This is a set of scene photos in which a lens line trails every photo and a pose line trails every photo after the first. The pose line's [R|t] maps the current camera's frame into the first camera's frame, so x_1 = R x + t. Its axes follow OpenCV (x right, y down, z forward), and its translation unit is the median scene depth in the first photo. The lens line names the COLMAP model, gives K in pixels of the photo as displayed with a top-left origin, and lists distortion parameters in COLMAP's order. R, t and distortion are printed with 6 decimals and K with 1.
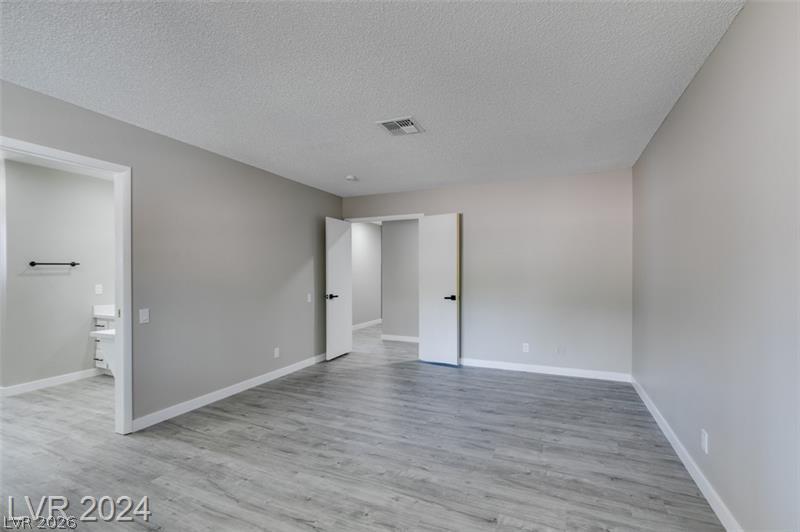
lens RADIAL K [[359.2, 0, 404.7], [0, 359.2, 267.6], [0, 0, 1]] dist [0.008883, -0.003457]
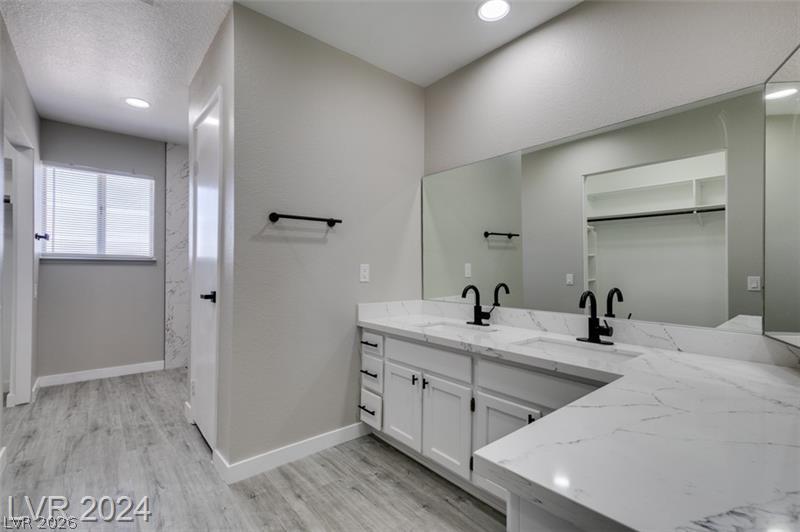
lens RADIAL K [[359.2, 0, 396.1], [0, 359.2, 265.4], [0, 0, 1]] dist [0.008883, -0.003457]
pose [[0.894642, 0.015782, -0.446504, -0.590465], [-0.013220, 0.999873, 0.008853, 0.045815], [0.446587, -0.002017, 0.894738, 0.567759]]
